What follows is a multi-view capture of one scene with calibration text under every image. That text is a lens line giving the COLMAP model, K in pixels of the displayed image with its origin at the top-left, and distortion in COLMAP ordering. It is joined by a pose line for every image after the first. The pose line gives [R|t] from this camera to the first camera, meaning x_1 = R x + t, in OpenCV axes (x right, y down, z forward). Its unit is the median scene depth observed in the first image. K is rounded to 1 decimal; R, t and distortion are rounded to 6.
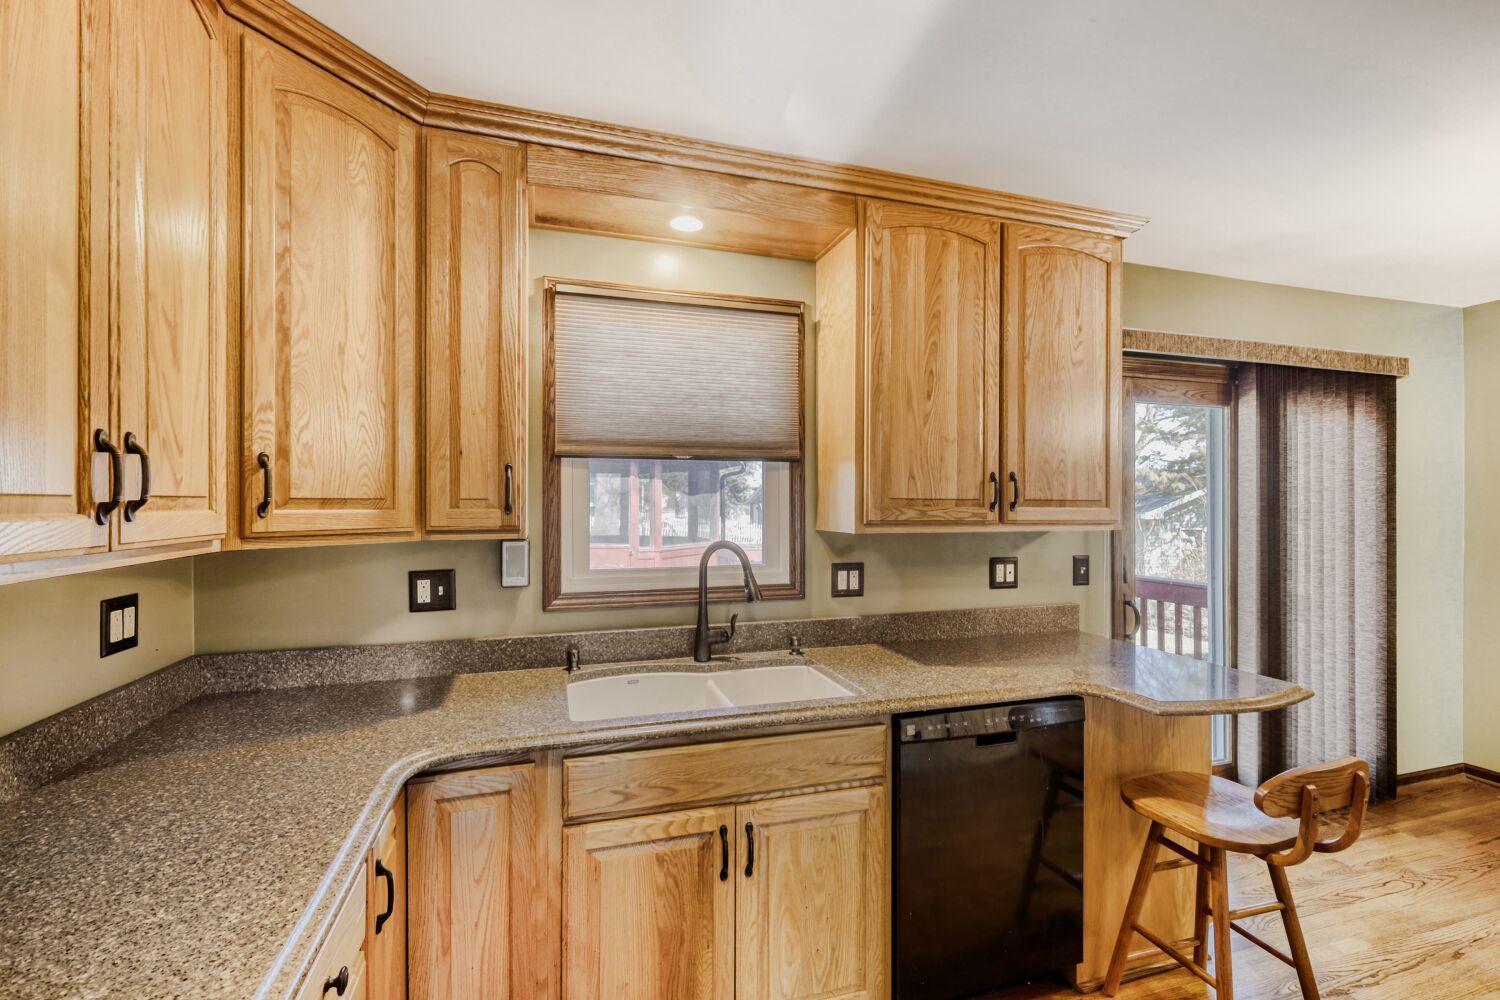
lens RADIAL K [[674.2, 0, 781.2], [0, 674.2, 506.7], [0, 0, 1]] dist [0.001126, 0.000239]
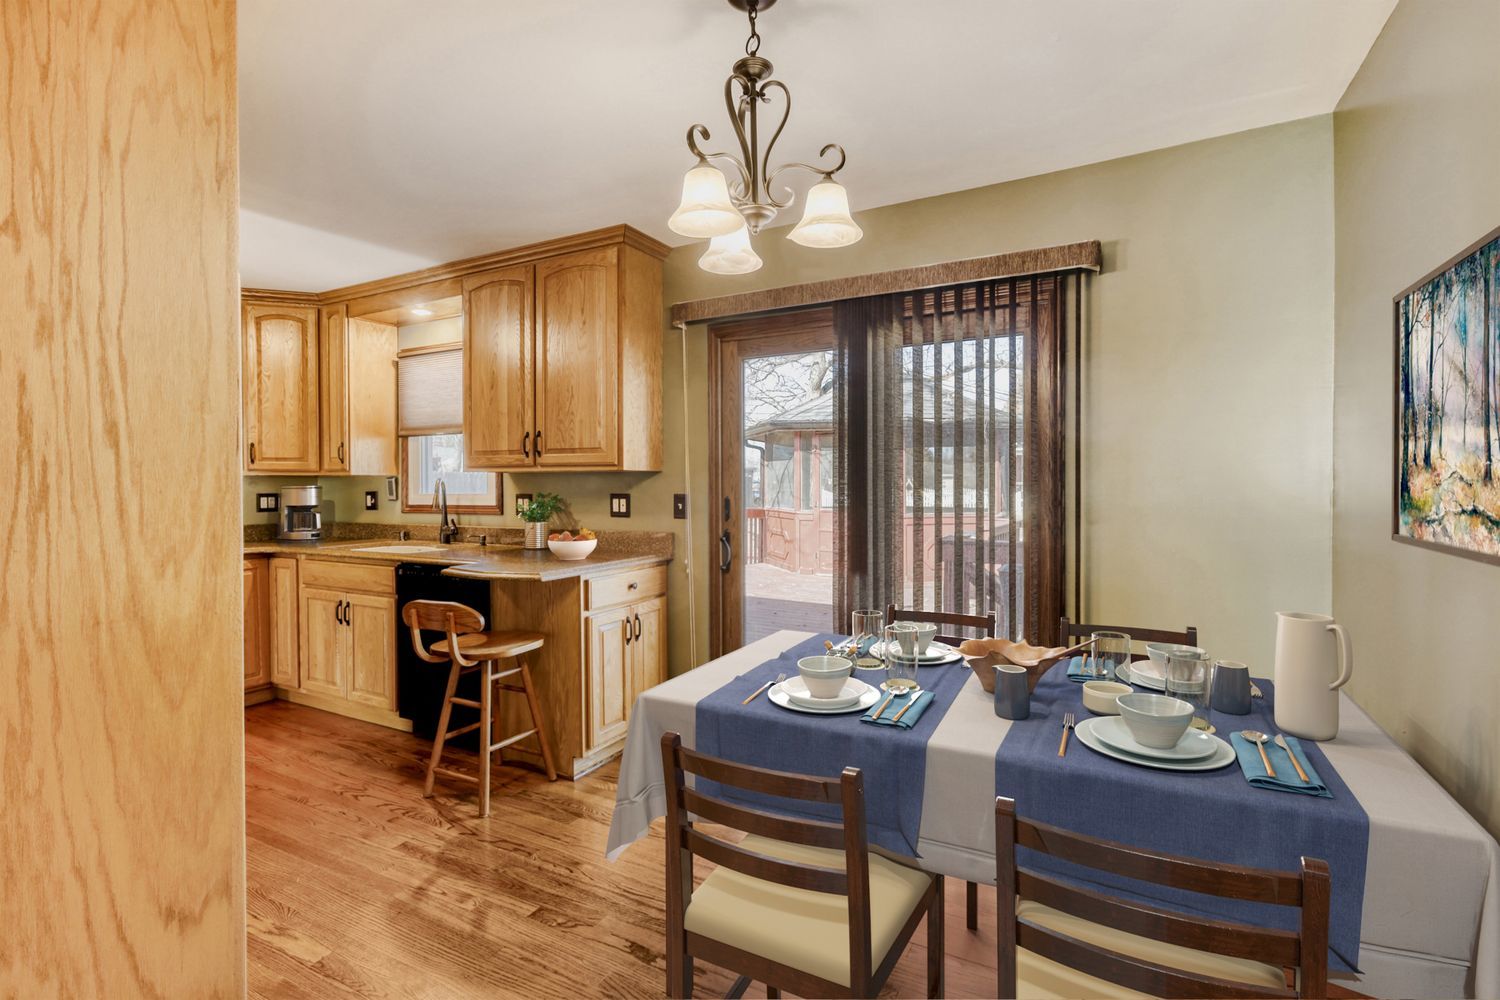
lens RADIAL K [[674.2, 0, 774.4], [0, 674.2, 486.5], [0, 0, 1]] dist [0.001126, 0.000239]
pose [[0.707571, -0.004629, -0.706627, 1.906878], [0.003109, 0.999989, -0.003438, 0.084593], [0.706636, 0.000236, 0.707577, 0.340304]]
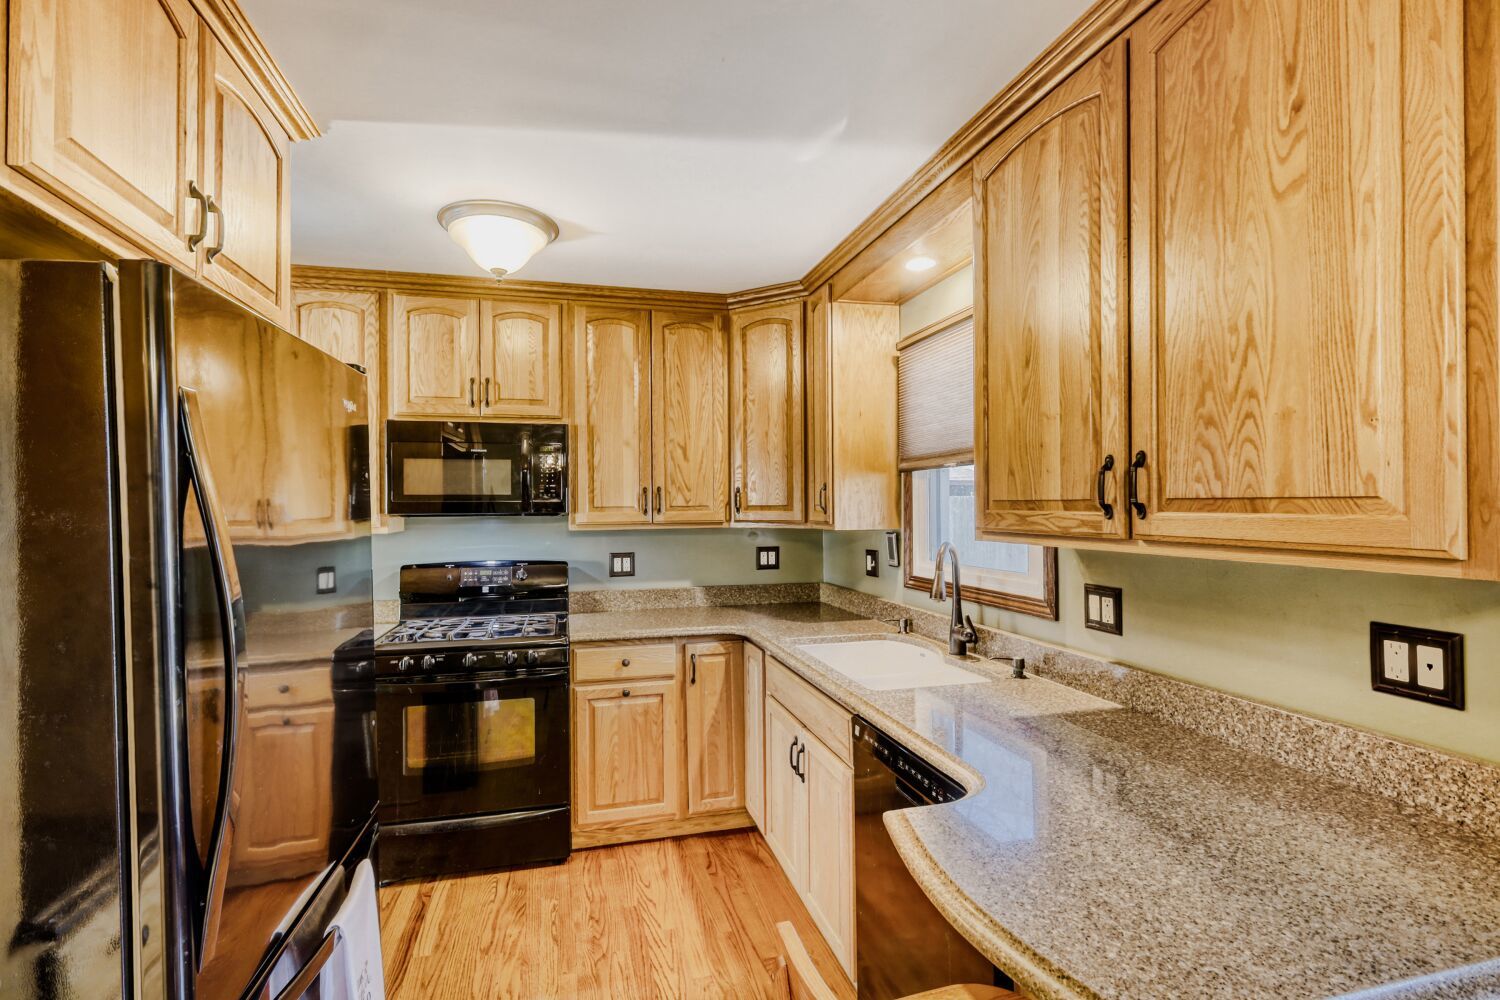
lens RADIAL K [[674.2, 0, 739.3], [0, 674.2, 501.8], [0, 0, 1]] dist [0.001126, 0.000239]
pose [[-0.068904, -0.009330, -0.997580, 1.017162], [0.000711, 0.999956, -0.009401, -0.003471], [0.997623, -0.001357, -0.068895, 0.755448]]
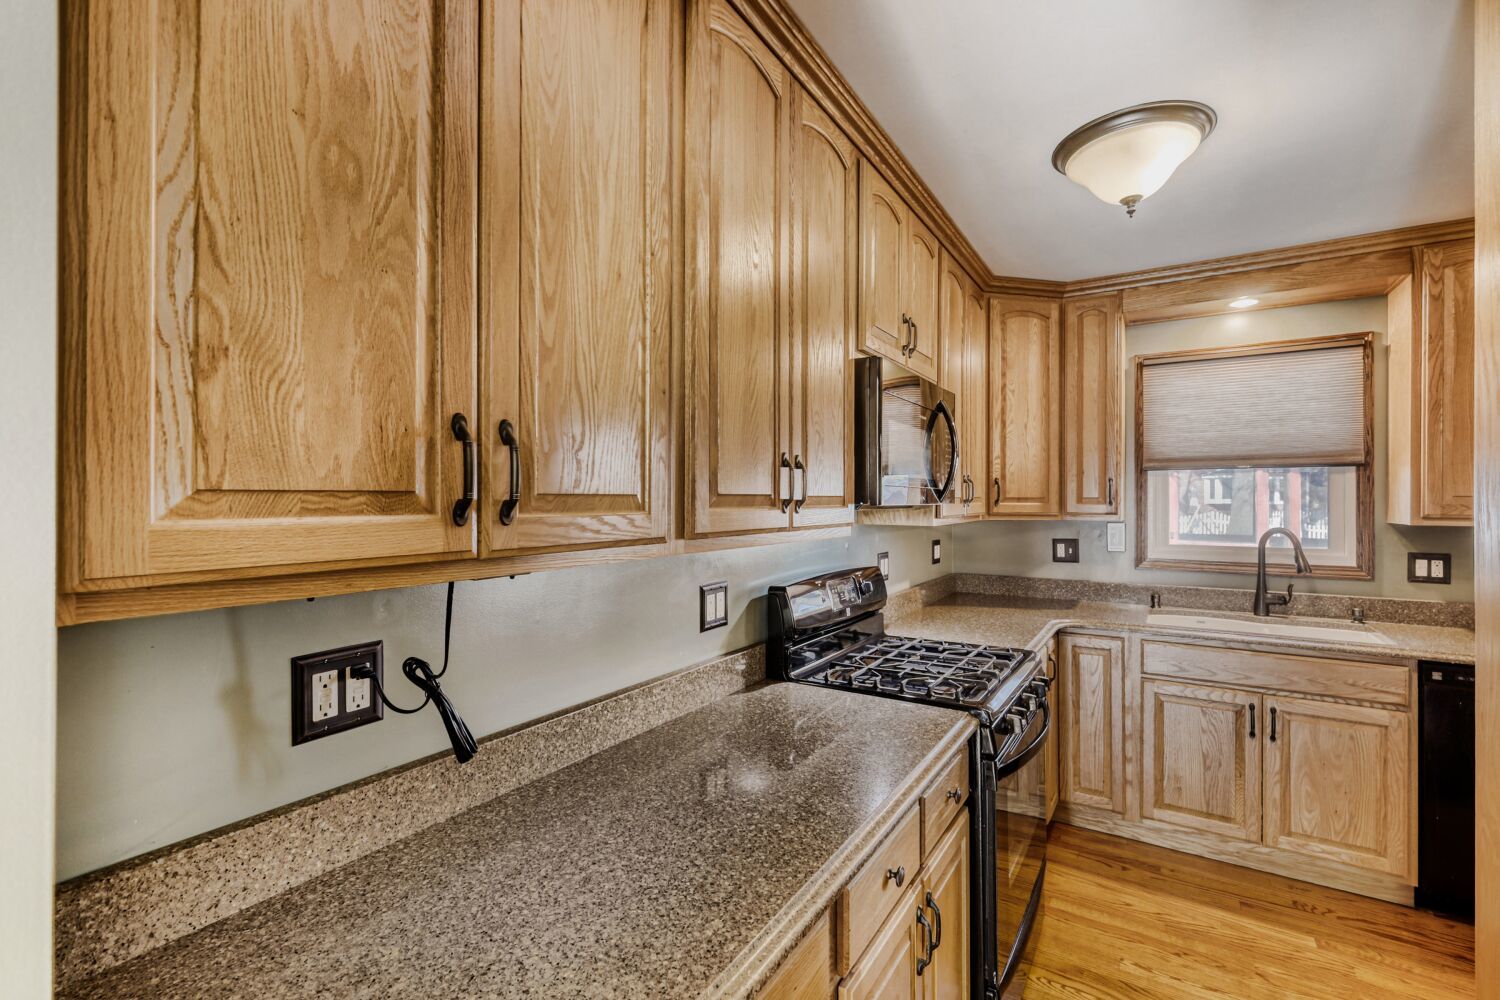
lens RADIAL K [[674.2, 0, 749.3], [0, 674.2, 496.0], [0, 0, 1]] dist [0.001126, 0.000239]
pose [[0.629033, -0.004354, -0.777366, 0.304939], [-0.004366, 0.999949, -0.009133, 0.003651], [0.777366, 0.009139, 0.628982, -0.691378]]
